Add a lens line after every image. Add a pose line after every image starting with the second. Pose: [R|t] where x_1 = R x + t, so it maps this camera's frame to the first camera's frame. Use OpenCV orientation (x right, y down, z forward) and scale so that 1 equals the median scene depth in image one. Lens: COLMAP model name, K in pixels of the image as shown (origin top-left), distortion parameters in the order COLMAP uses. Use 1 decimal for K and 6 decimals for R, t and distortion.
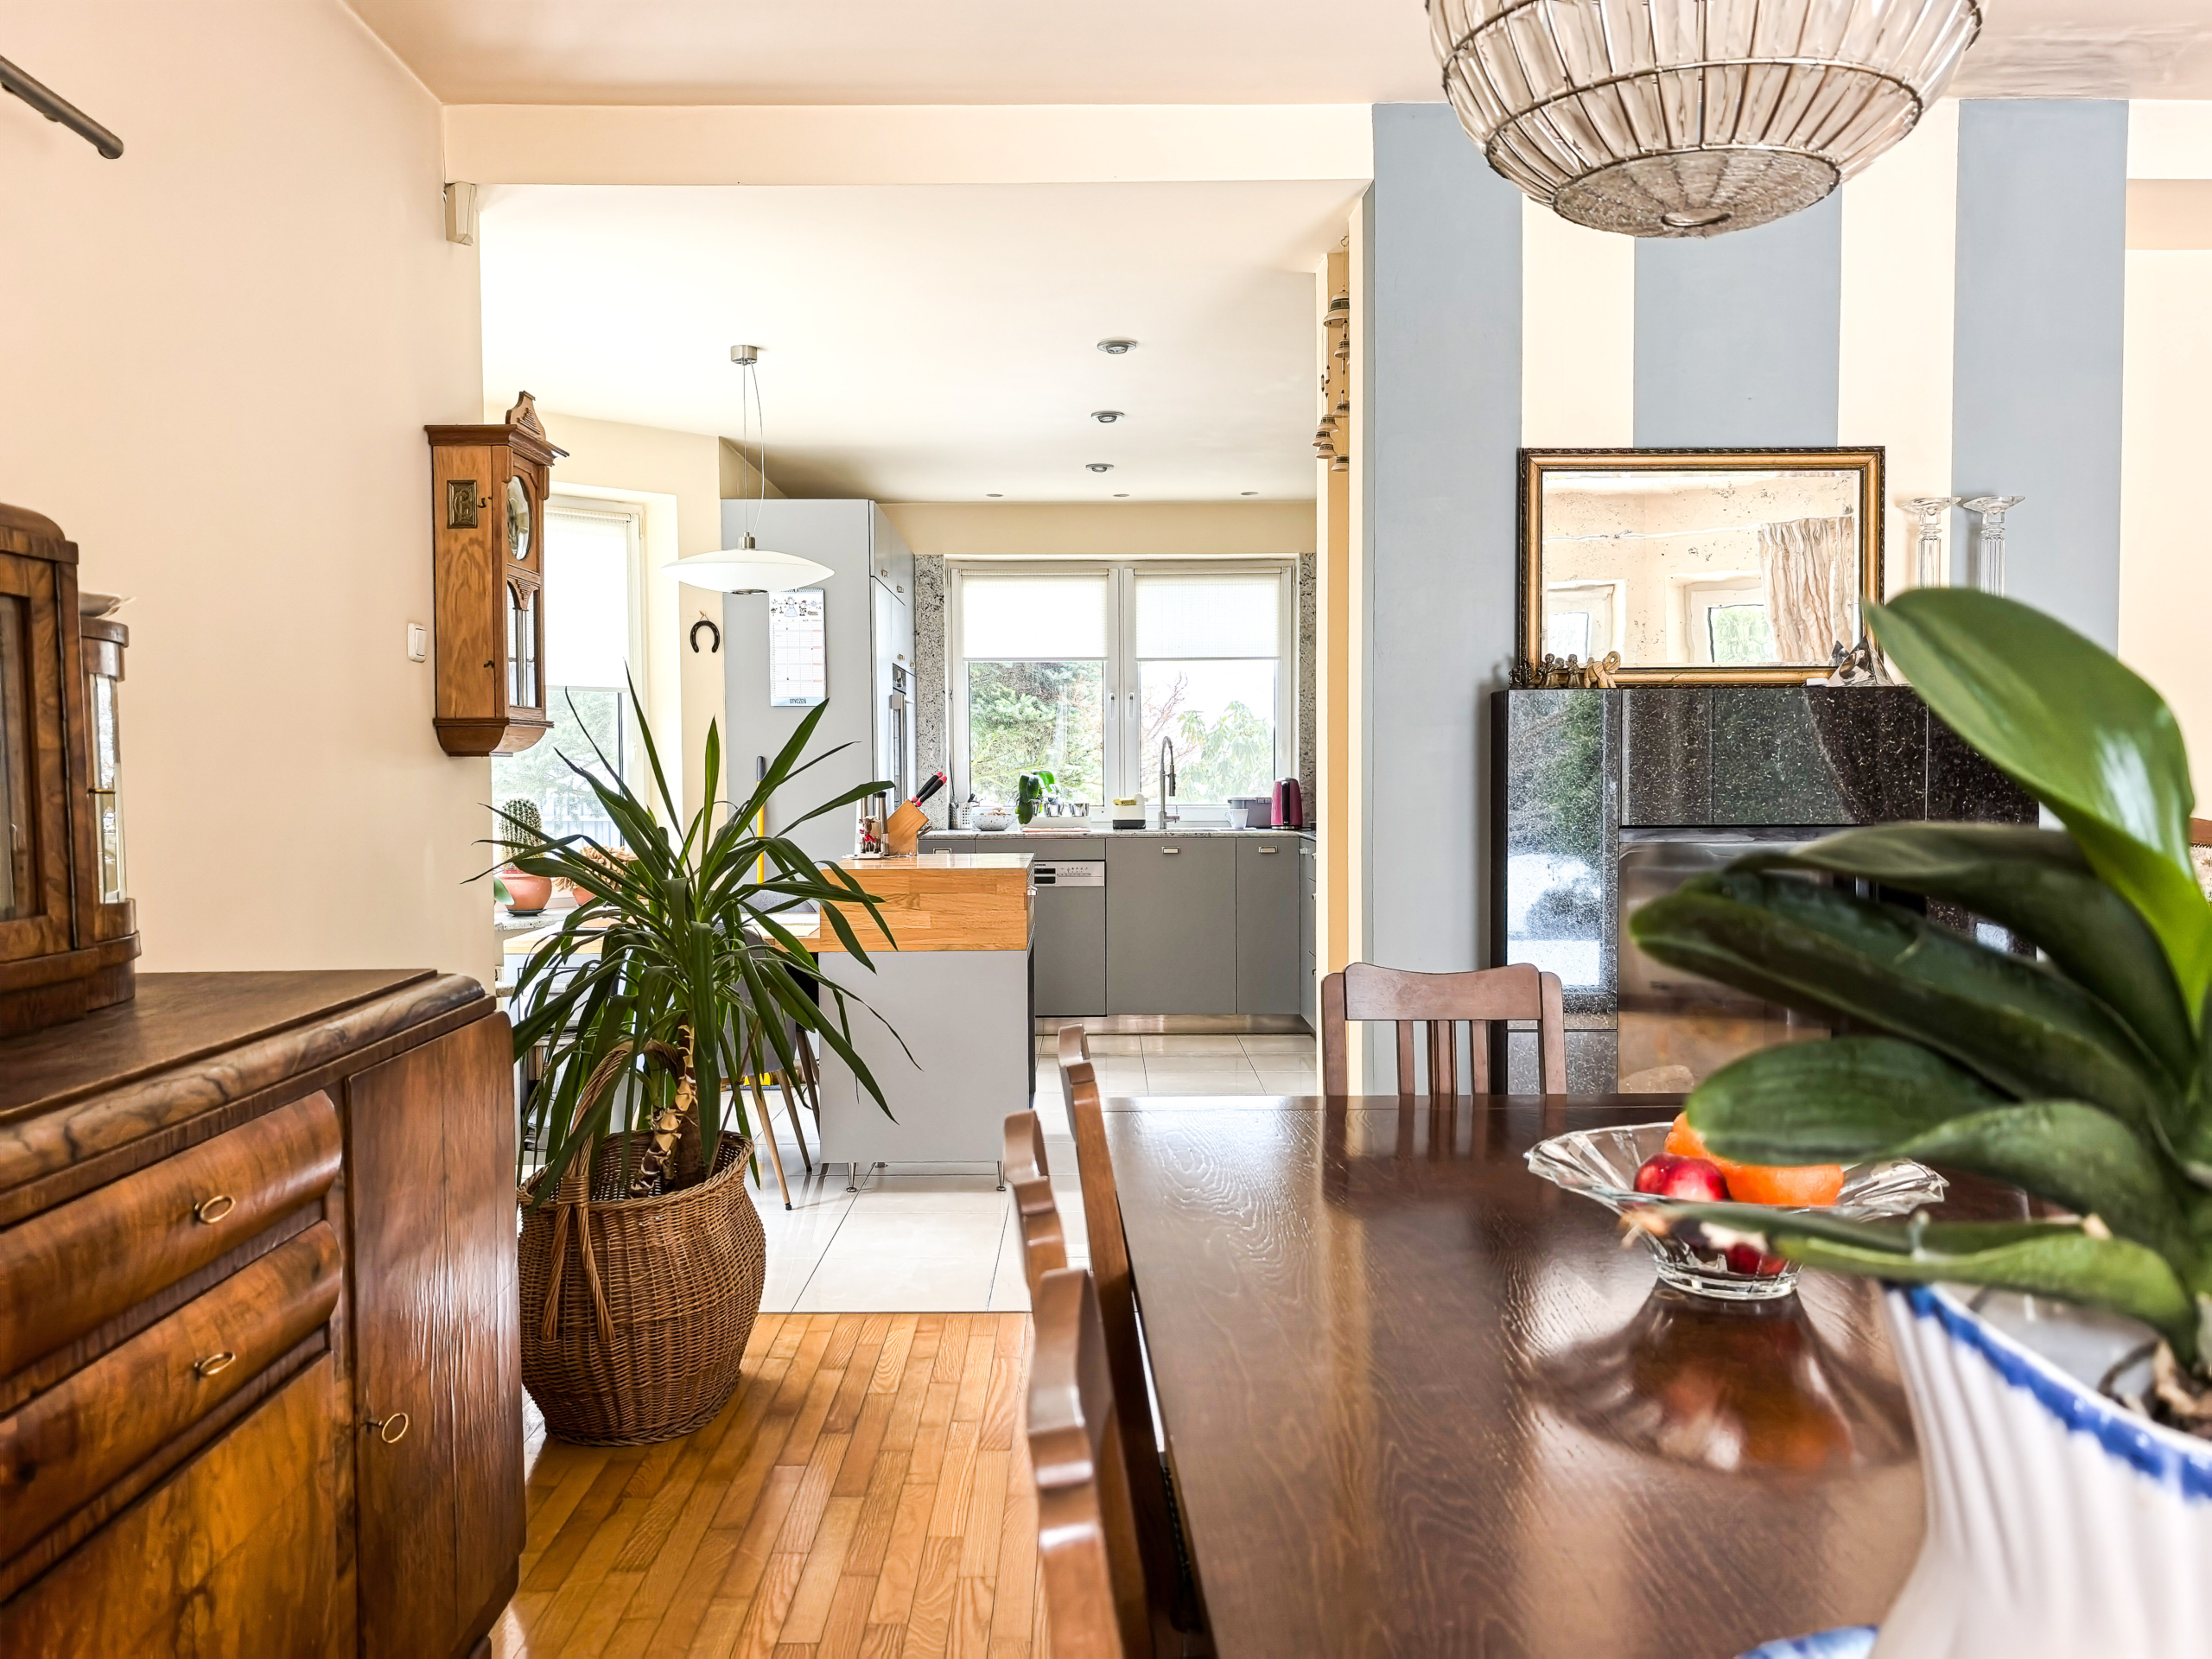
lens RADIAL K [[1738.7, 0, 1106.0], [0, 1738.7, 829.5], [0, 0, 1]] dist [0.008642, 0.010660]
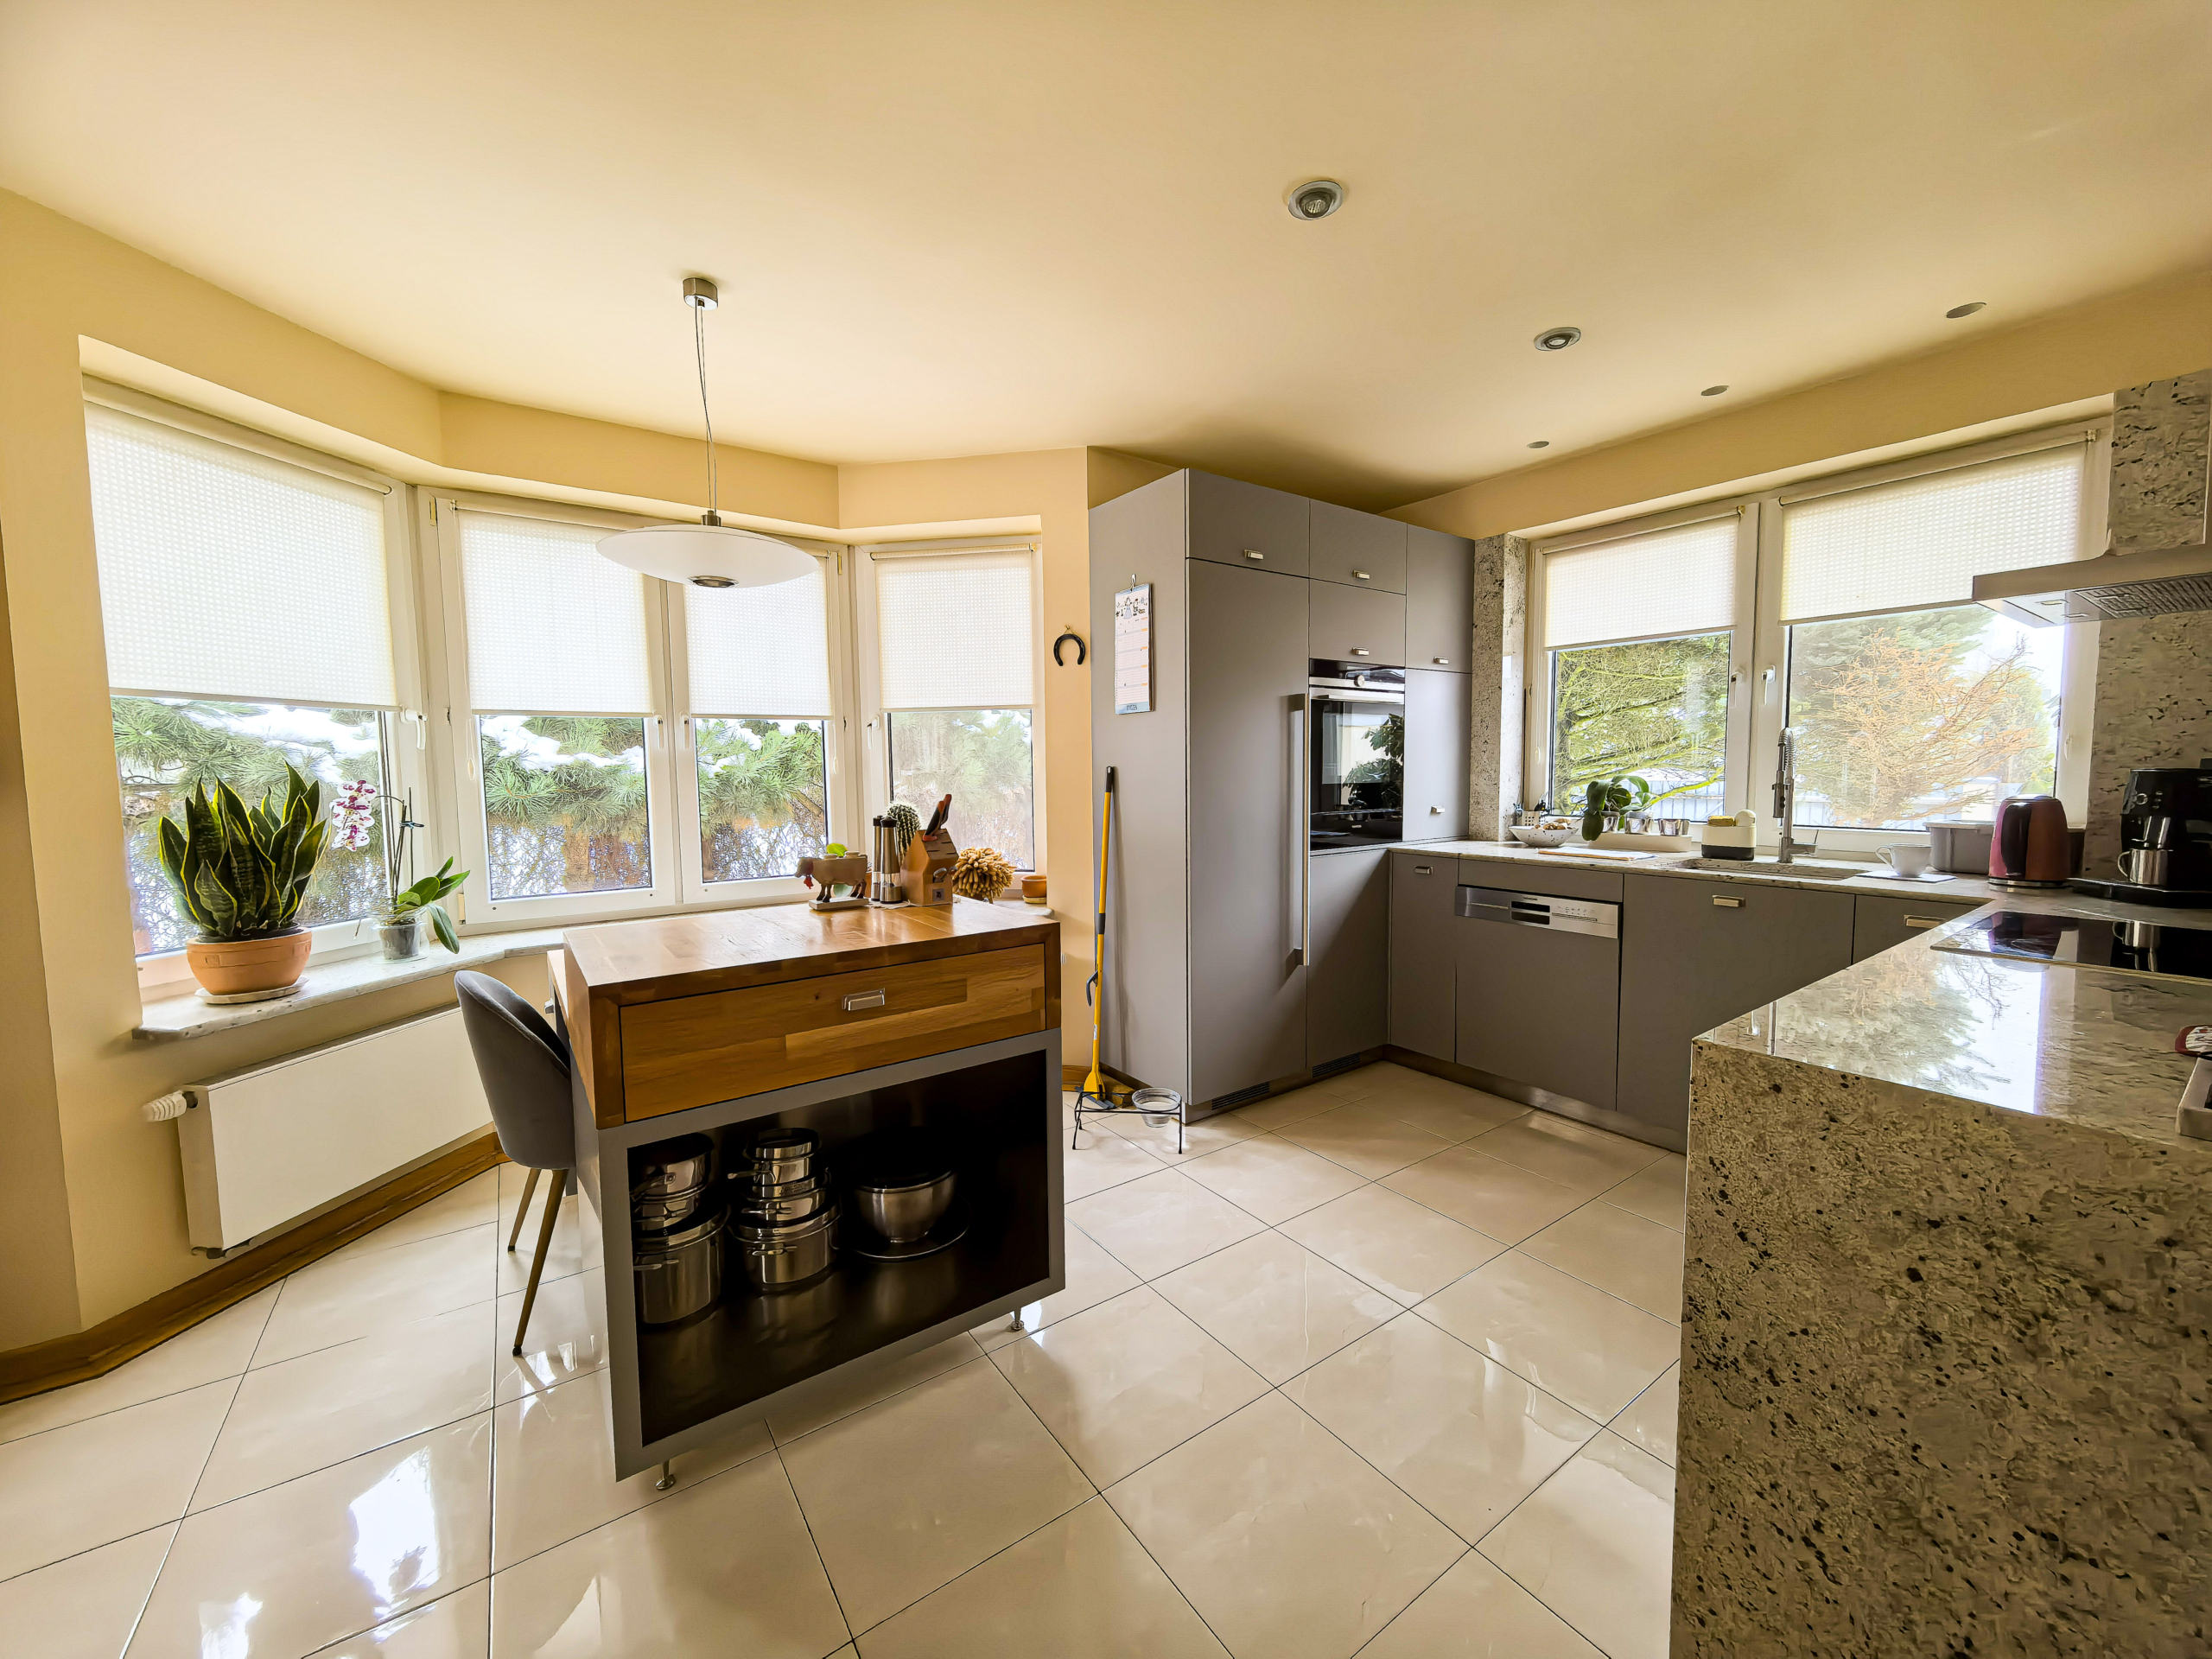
lens RADIAL K [[860.3, 0, 1102.9], [0, 860.3, 831.3], [0, 0, 1]] dist [0.000478, 0.000137]
pose [[0.566025, 0.062521, -0.822014, 0.204352], [-0.021913, 0.997909, 0.060810, -0.035115], [0.824097, -0.016407, 0.566211, 0.728566]]
